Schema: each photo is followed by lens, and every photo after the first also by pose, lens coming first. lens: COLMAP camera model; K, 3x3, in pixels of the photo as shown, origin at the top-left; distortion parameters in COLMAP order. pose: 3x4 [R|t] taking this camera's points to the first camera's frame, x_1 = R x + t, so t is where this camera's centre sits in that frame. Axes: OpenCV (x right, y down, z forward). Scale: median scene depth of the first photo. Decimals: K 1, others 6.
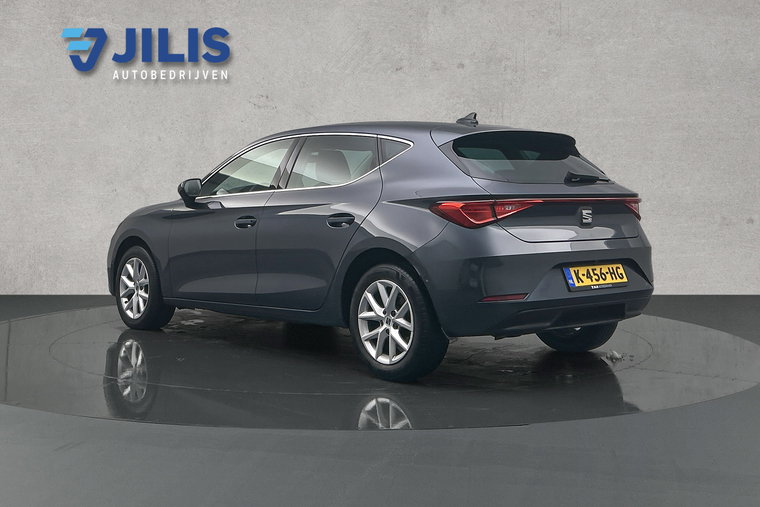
lens RADIAL K [[593.8, 0, 379.2], [0, 593.8, 252.6], [0, 0, 1]] dist [-0.011495, 0.002488]
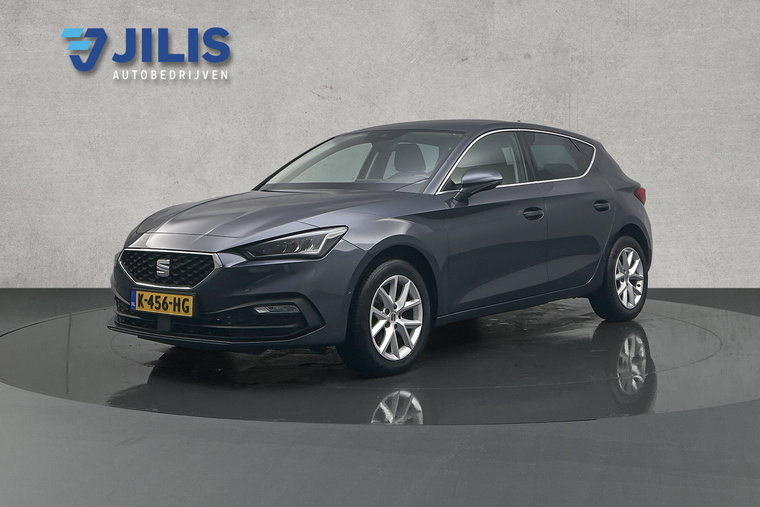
lens RADIAL K [[593.8, 0, 380.3], [0, 593.8, 252.5], [0, 0, 1]] dist [-0.011495, 0.002488]
pose [[0.999998, 0.000006, -0.001973, -0.105620], [-0.000005, 1.000000, 0.000841, 0.011124], [0.001973, -0.000841, 0.999998, 0.011886]]
